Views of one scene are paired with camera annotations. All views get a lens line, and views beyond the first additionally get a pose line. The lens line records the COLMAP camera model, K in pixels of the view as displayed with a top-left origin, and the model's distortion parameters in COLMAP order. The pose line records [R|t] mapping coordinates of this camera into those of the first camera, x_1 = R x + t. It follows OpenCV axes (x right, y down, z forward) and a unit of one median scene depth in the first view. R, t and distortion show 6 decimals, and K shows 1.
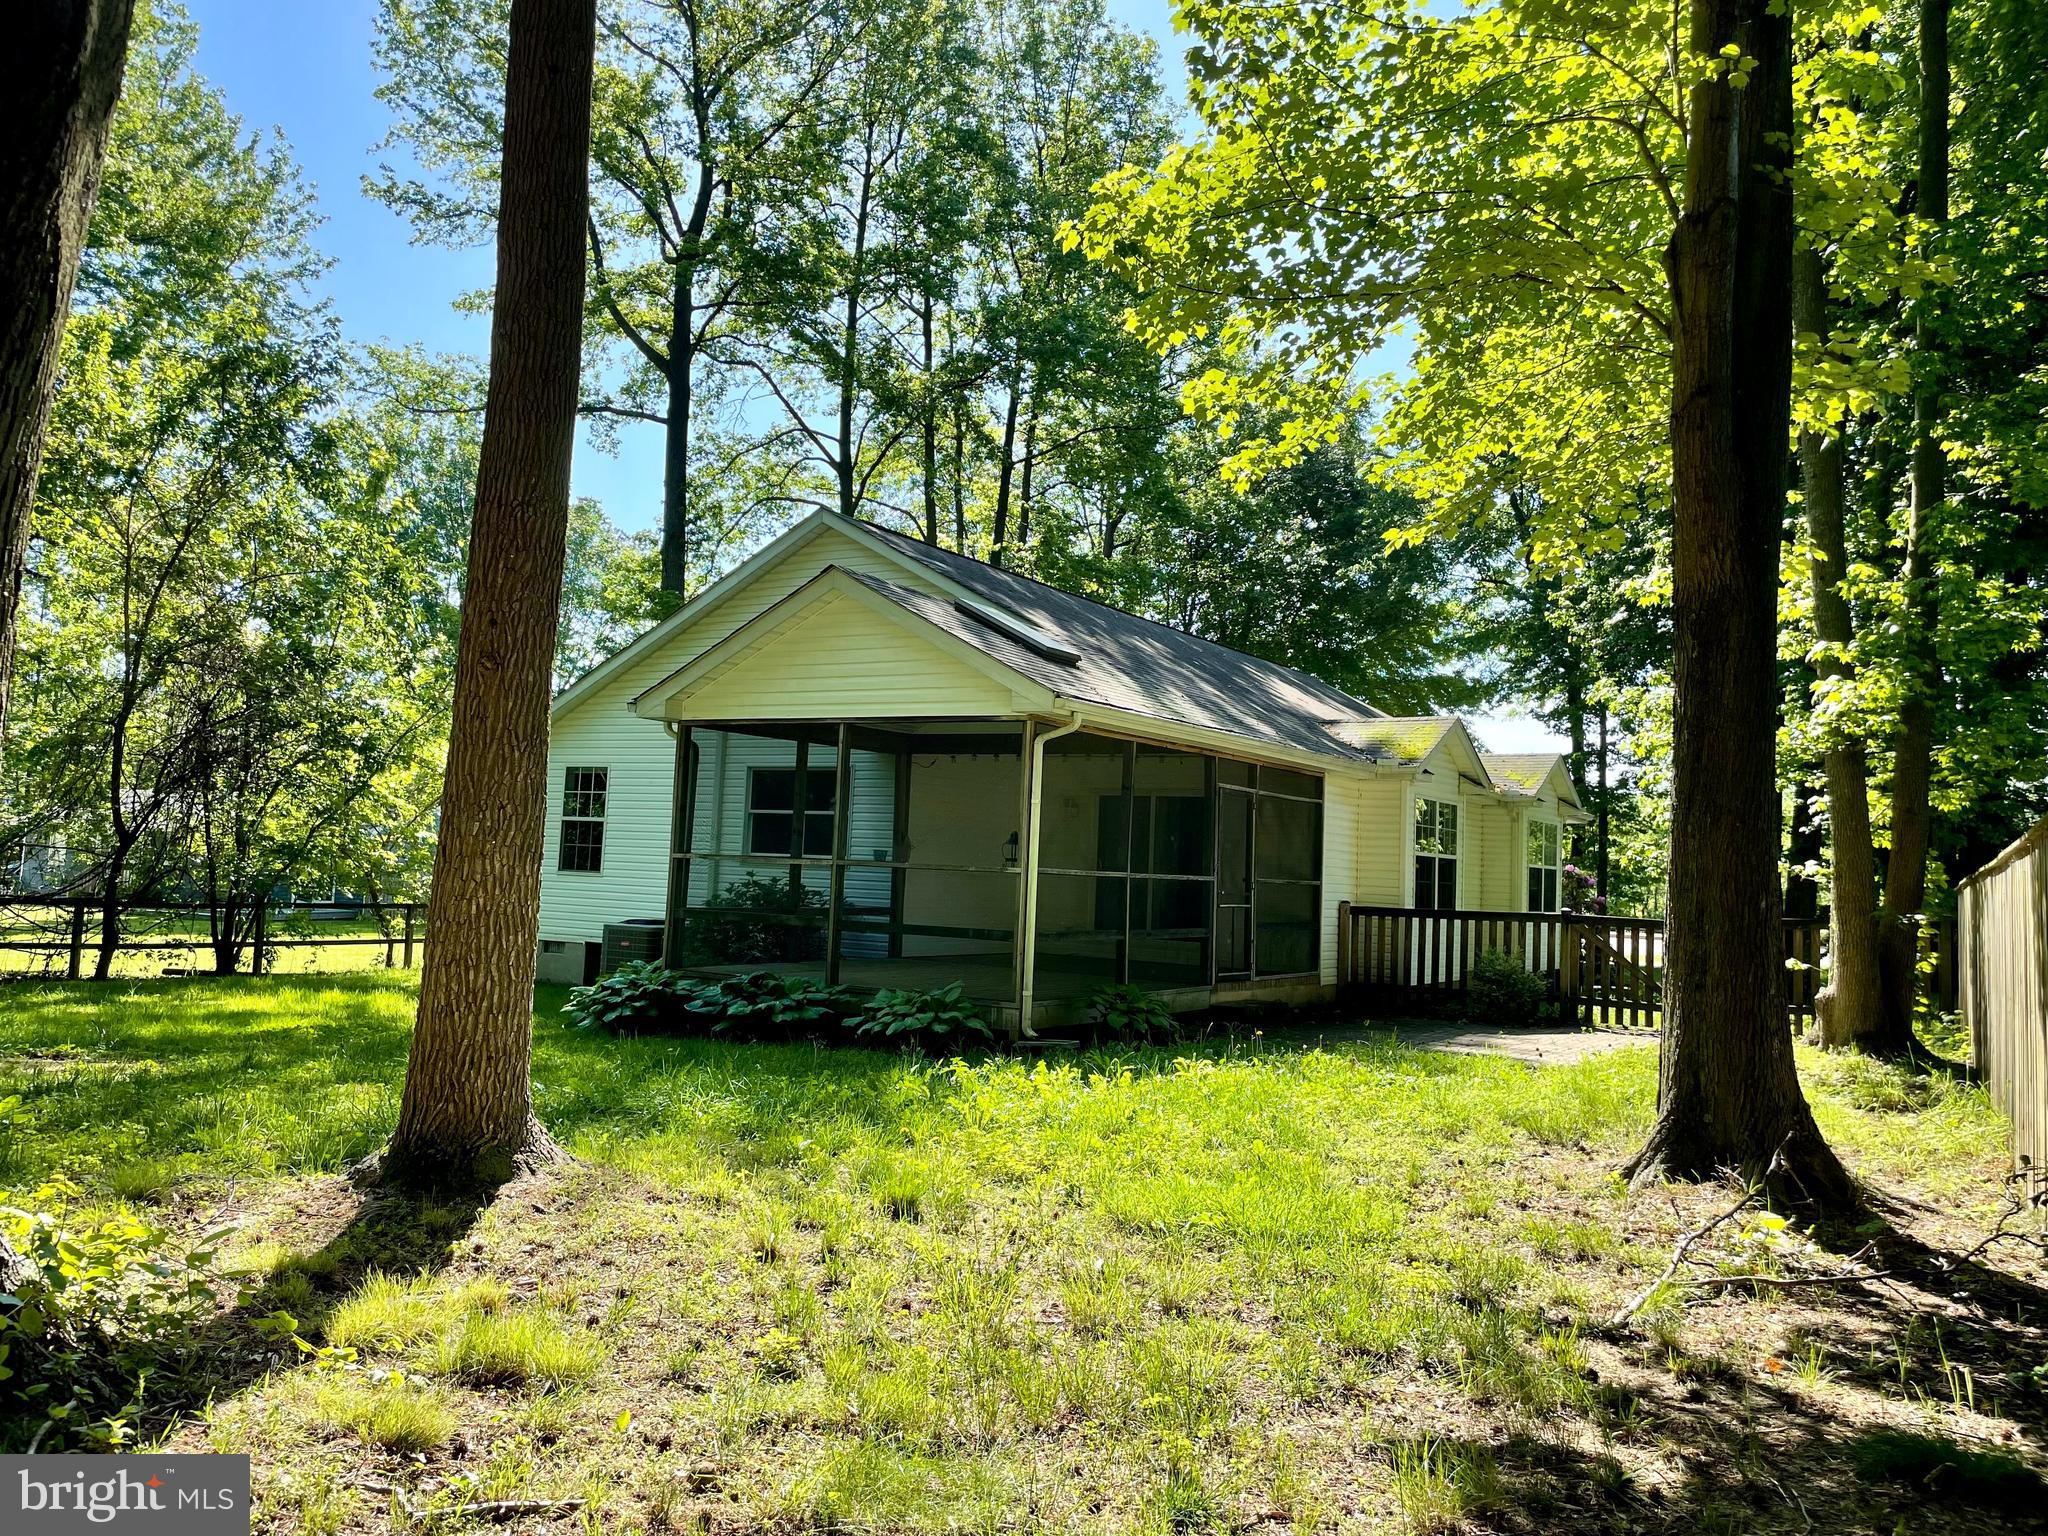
lens RADIAL K [[1547.5, 0, 1024.0], [0, 1547.5, 768.0], [0, 0, 1]] dist [0.114826, -0.158686]
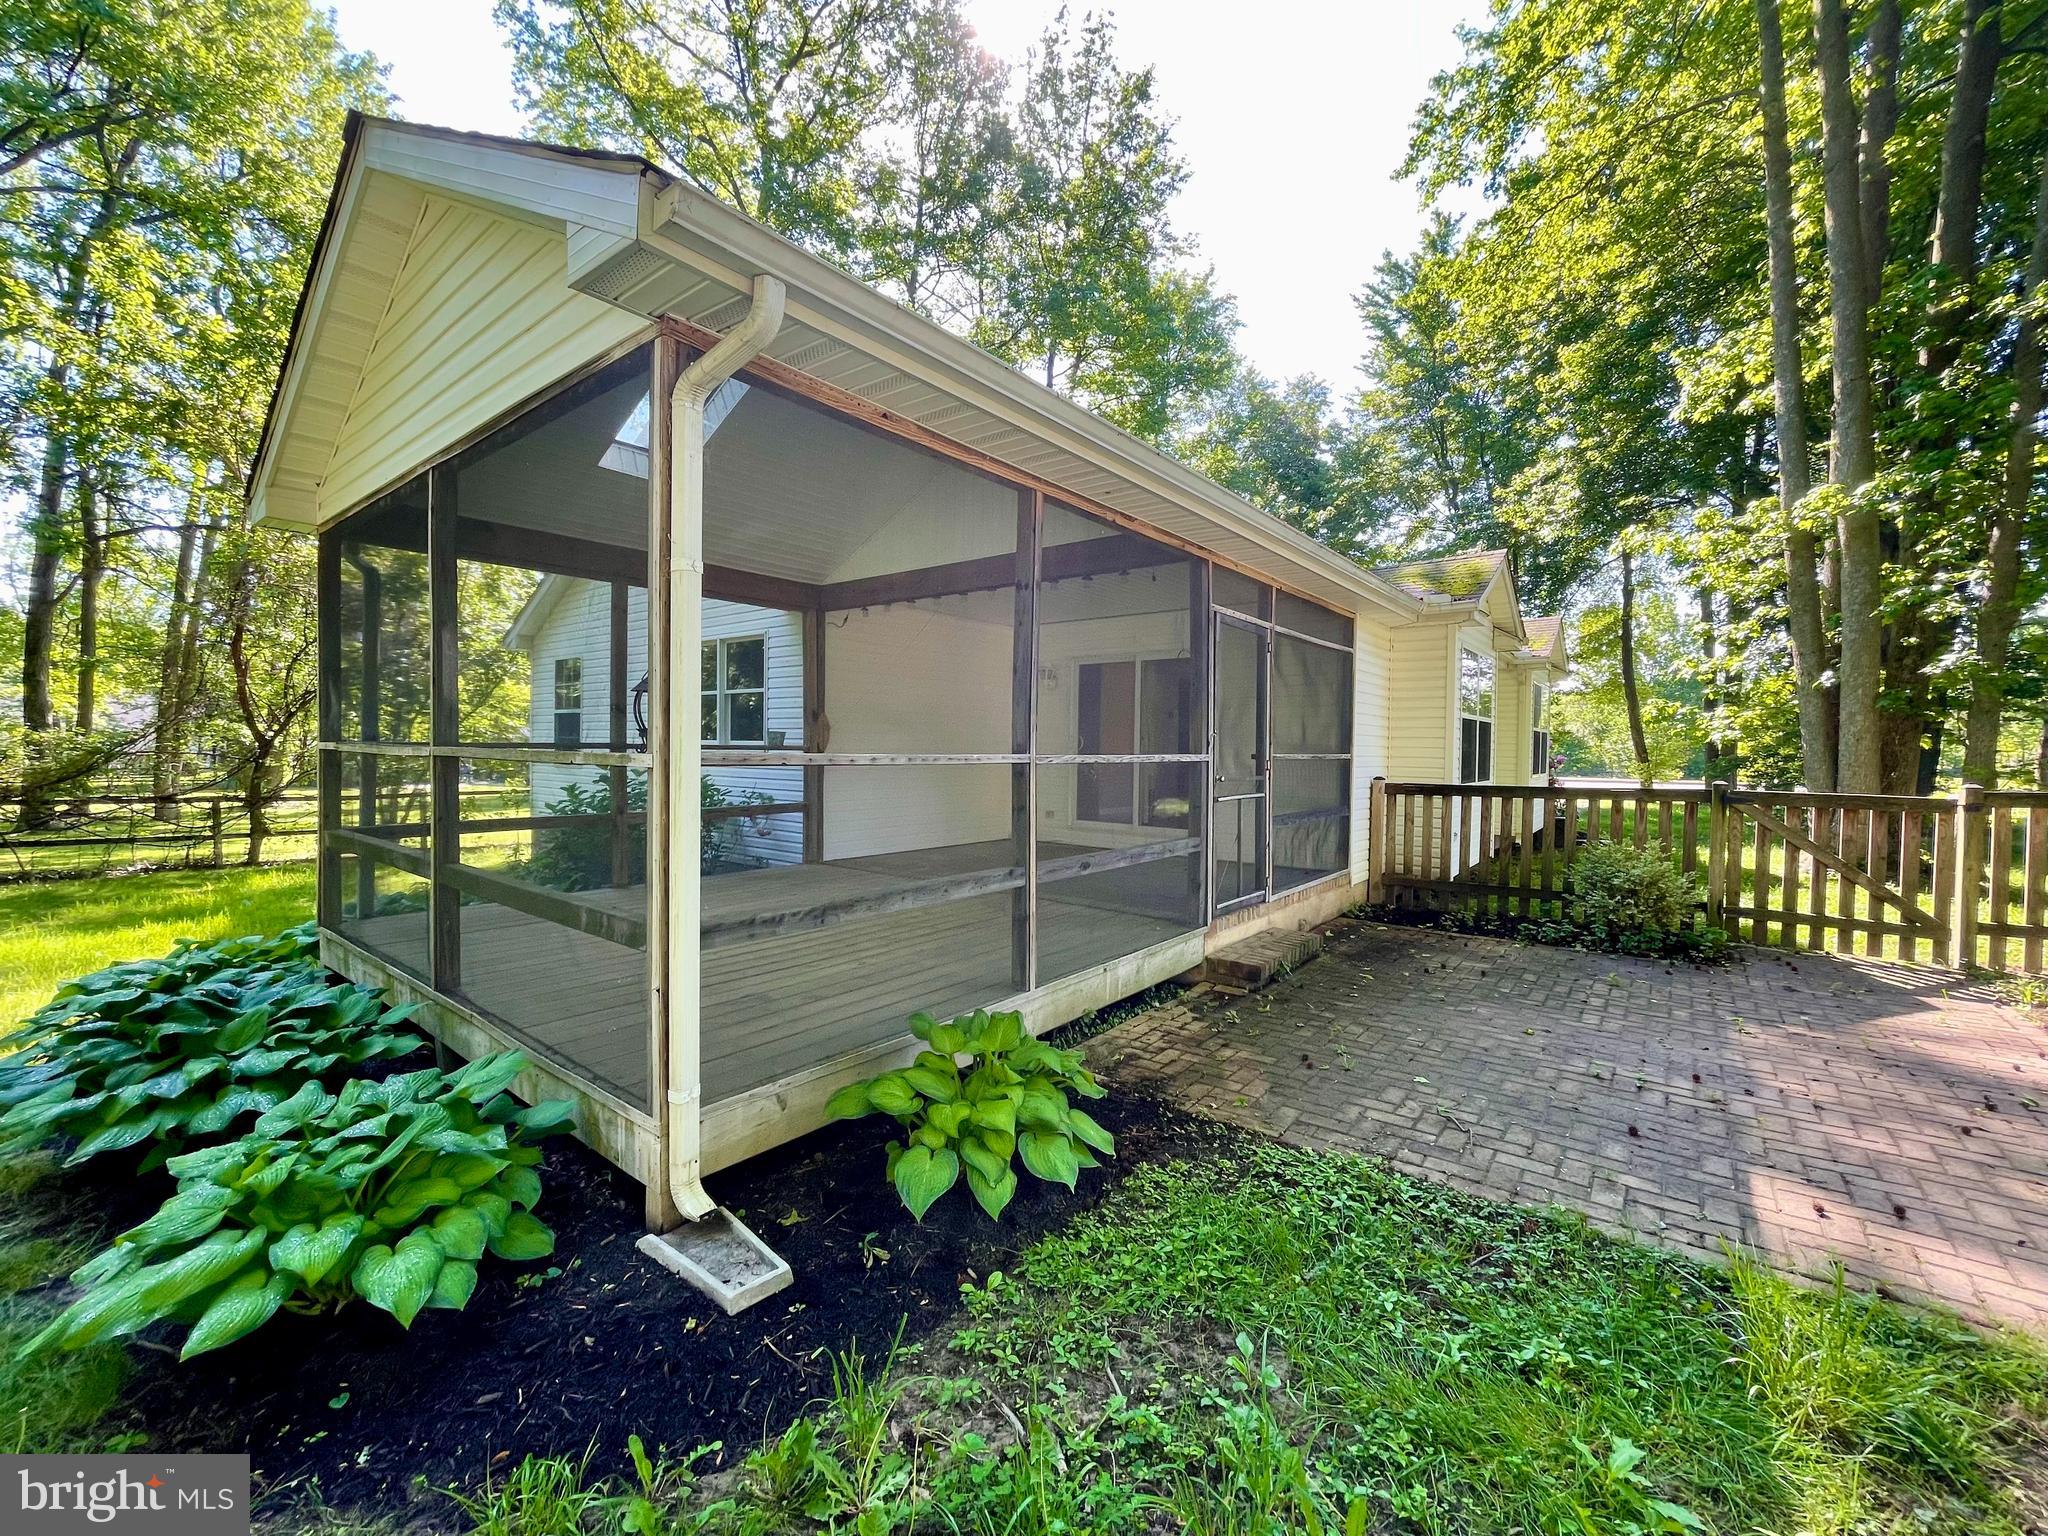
lens RADIAL K [[821.0, 0, 1025.0], [0, 821.0, 750.3], [0, 0, 1]] dist [-0.014521, 0.000025]
pose [[0.993011, -0.029435, -0.114296, 0.073718], [0.037883, 0.996652, 0.072454, 0.034155], [0.111780, -0.076278, 0.990801, 0.564303]]
